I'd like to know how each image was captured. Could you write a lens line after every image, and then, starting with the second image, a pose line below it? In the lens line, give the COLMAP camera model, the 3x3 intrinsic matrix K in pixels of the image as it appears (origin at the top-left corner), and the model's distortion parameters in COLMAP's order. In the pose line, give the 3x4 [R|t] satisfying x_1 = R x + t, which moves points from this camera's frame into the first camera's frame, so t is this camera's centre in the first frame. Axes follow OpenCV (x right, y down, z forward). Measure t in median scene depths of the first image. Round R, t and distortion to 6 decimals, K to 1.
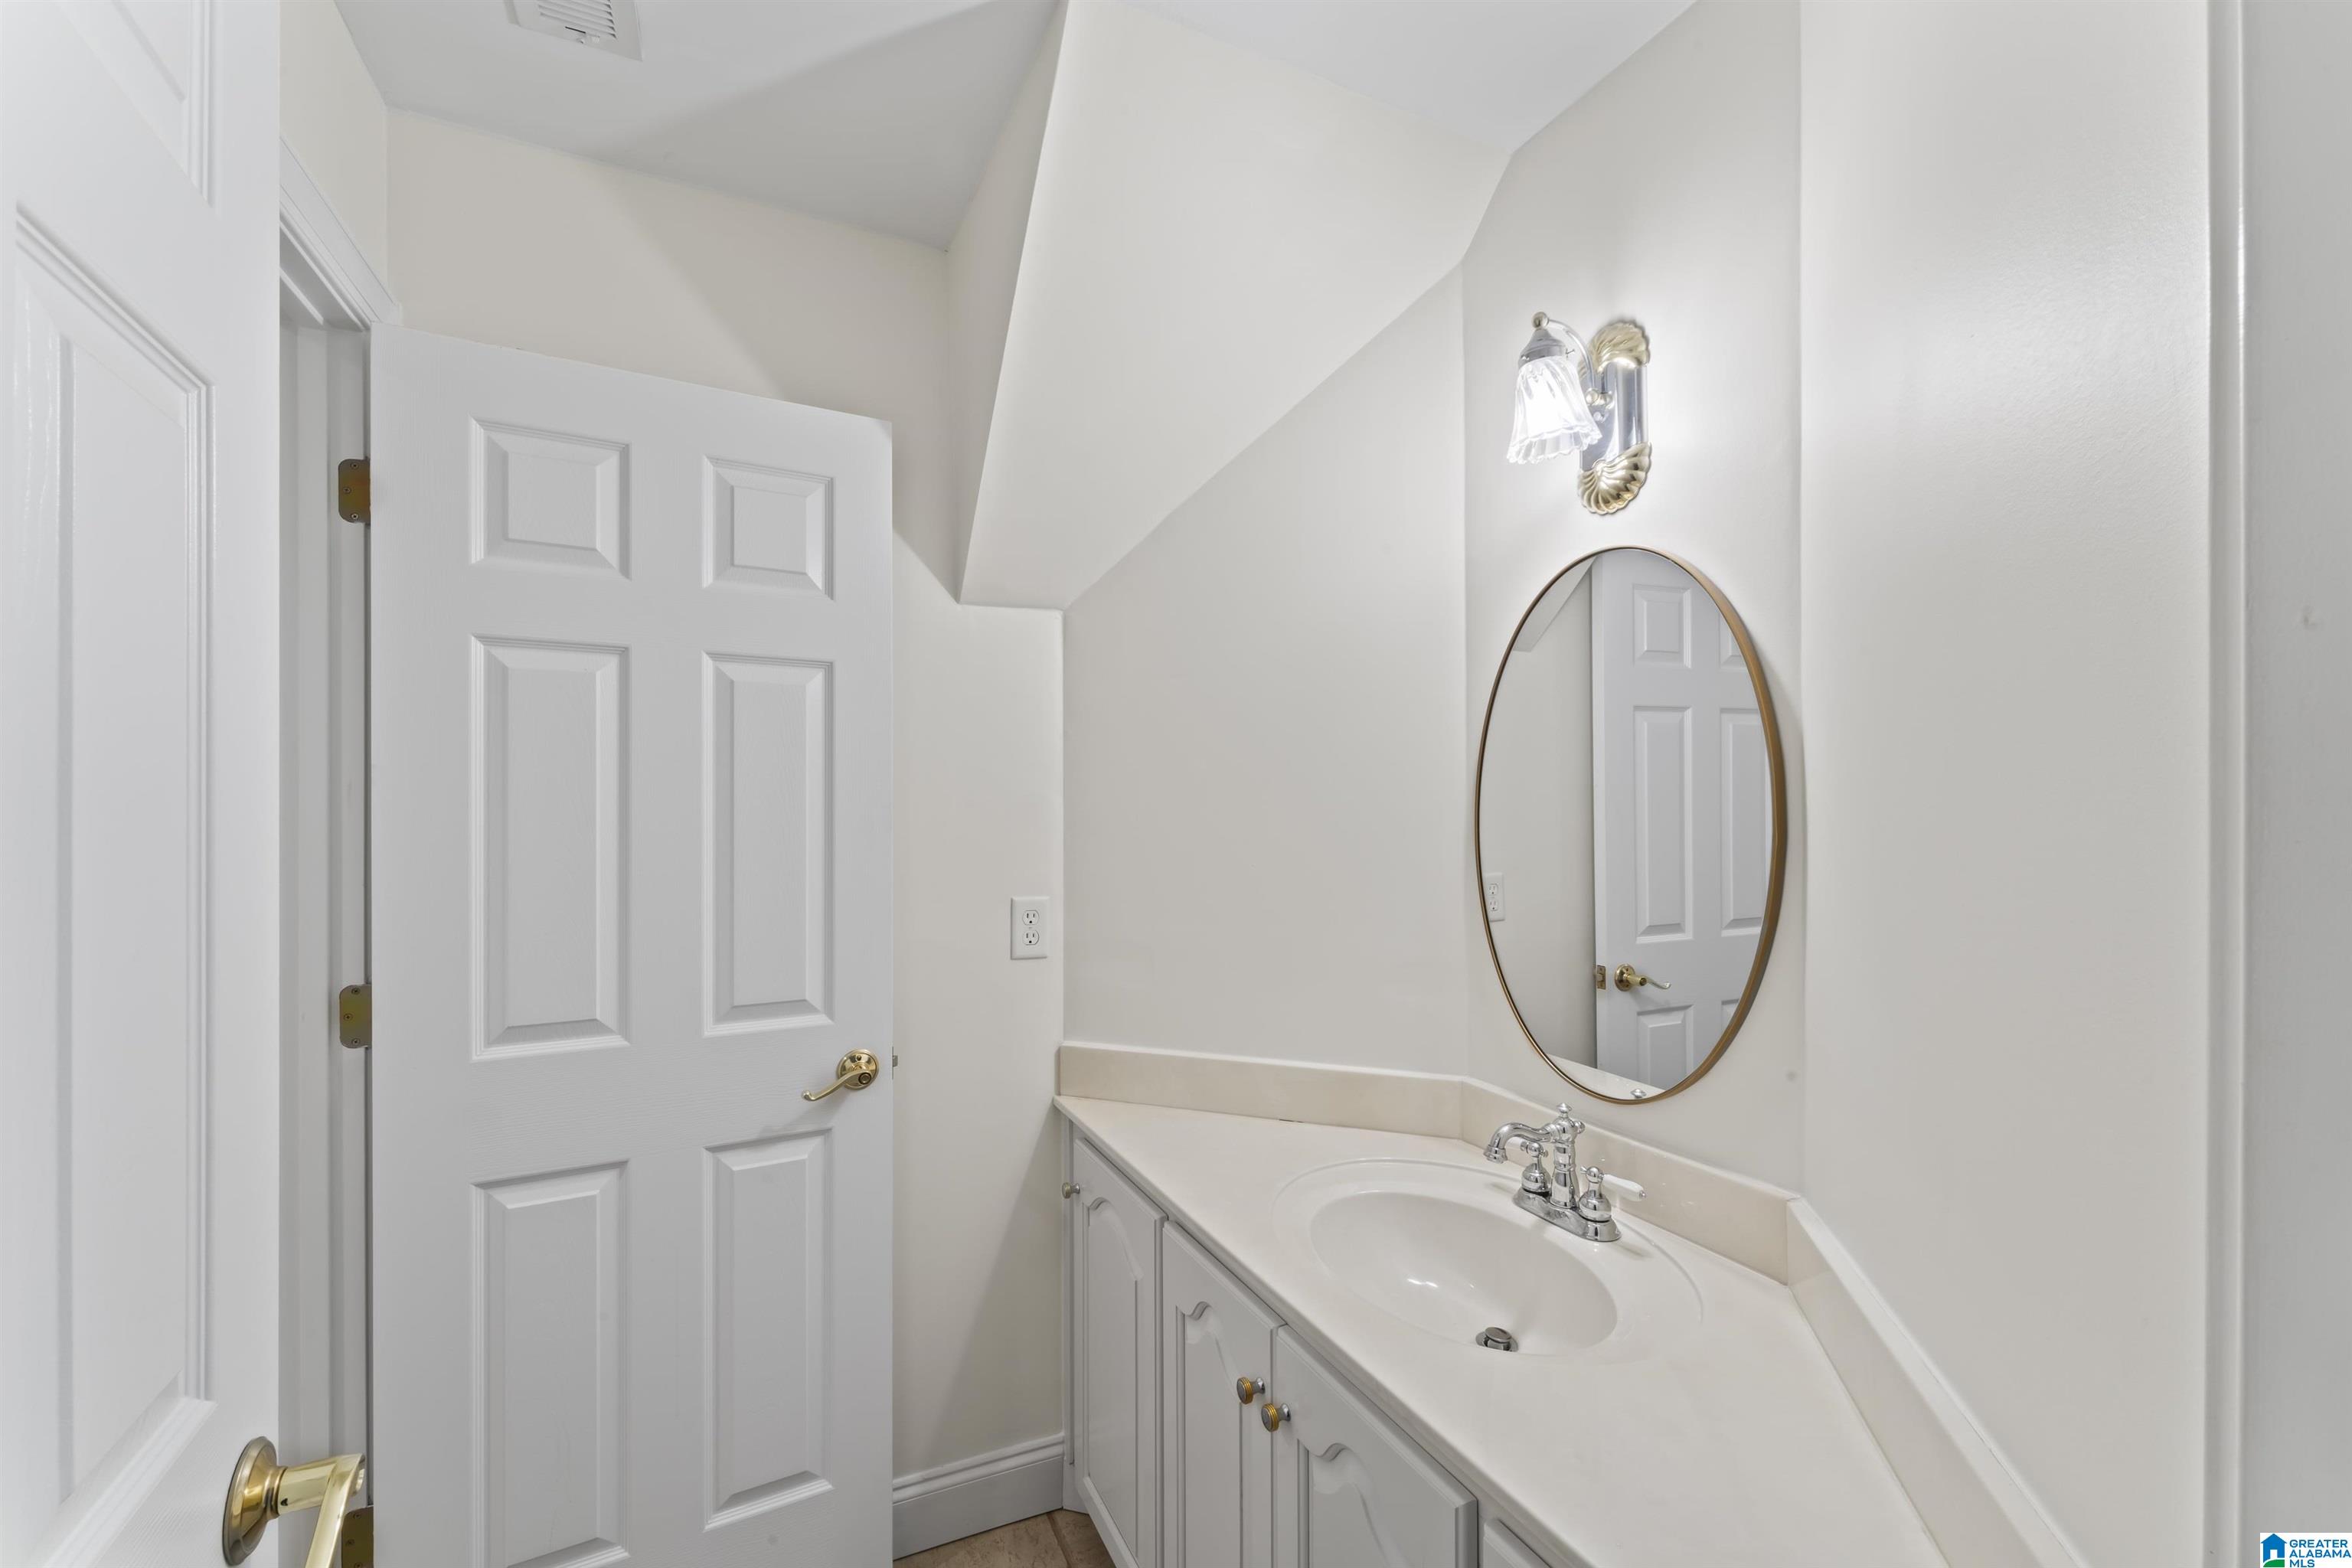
lens RADIAL K [[939.4, 0, 1176.0], [0, 939.4, 784.0], [0, 0, 1]] dist [0.000482, 0.000010]
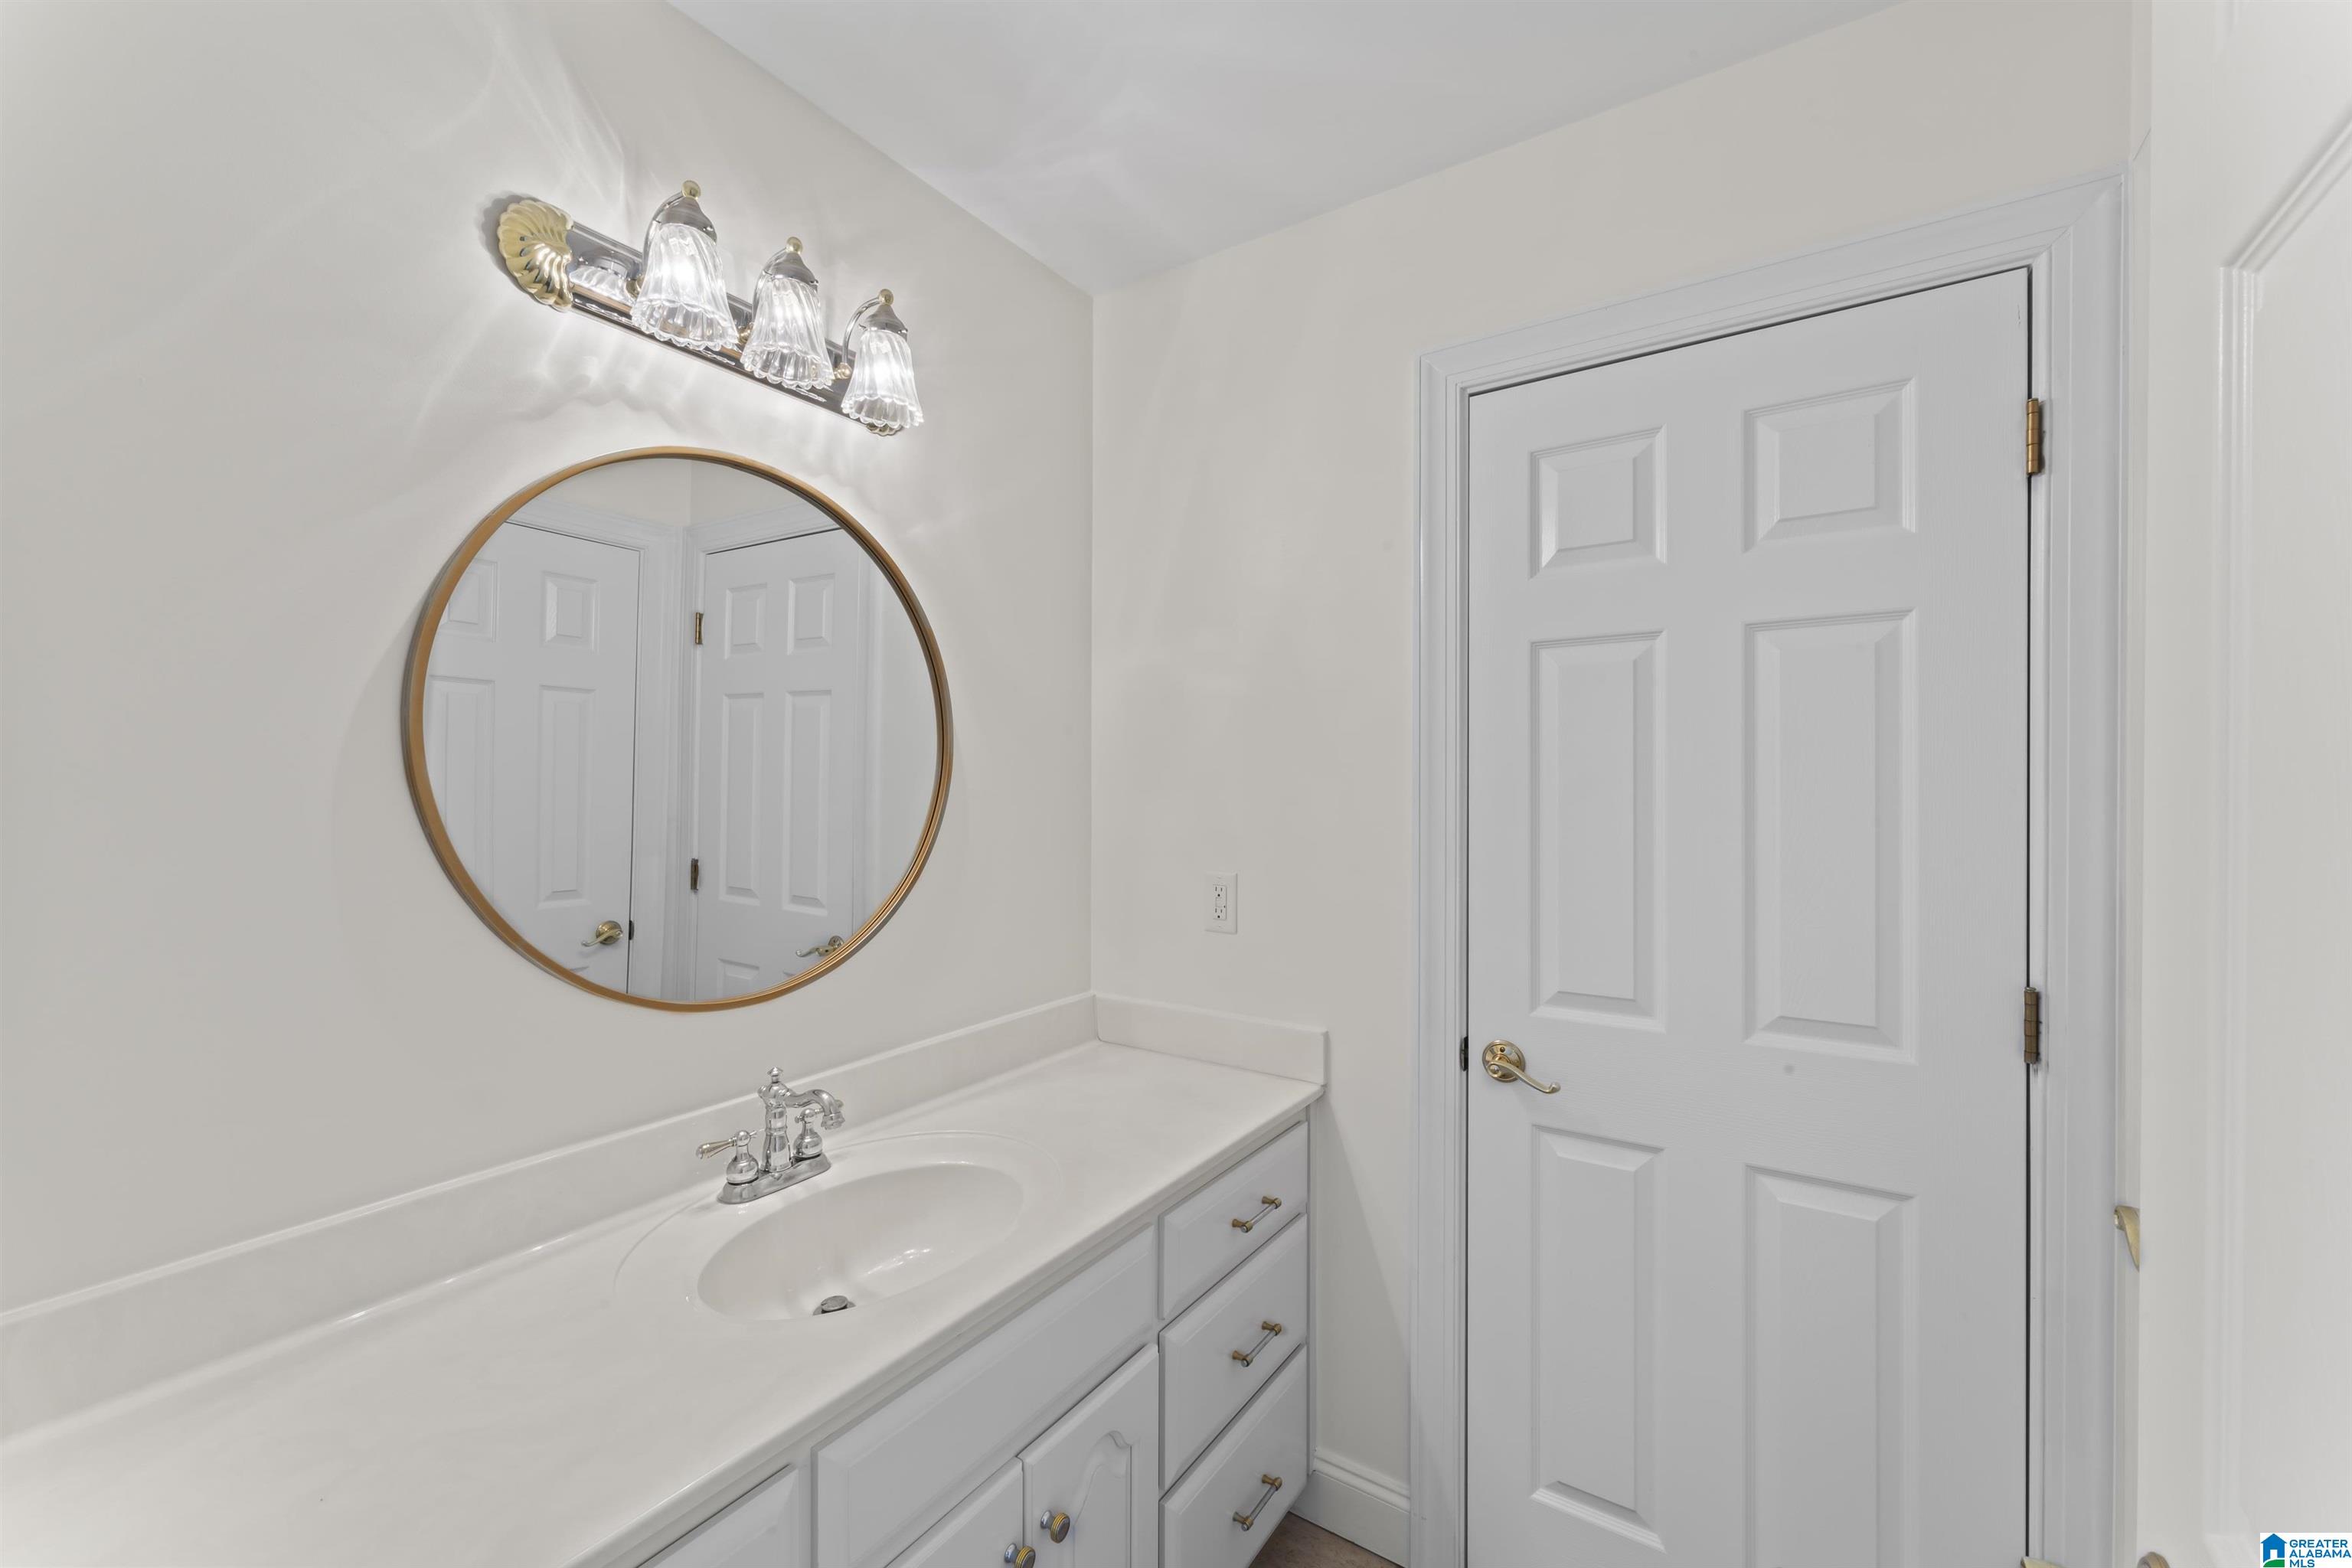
lens RADIAL K [[937.2, 0, 1176.0], [0, 937.2, 784.0], [0, 0, 1]] dist [-0.083501, -0.000005]
pose [[0.510497, 0.000630, -0.859879, 0.886834], [-0.008817, 0.999951, -0.004502, 0.022280], [0.859834, 0.009879, 0.510478, 0.485350]]
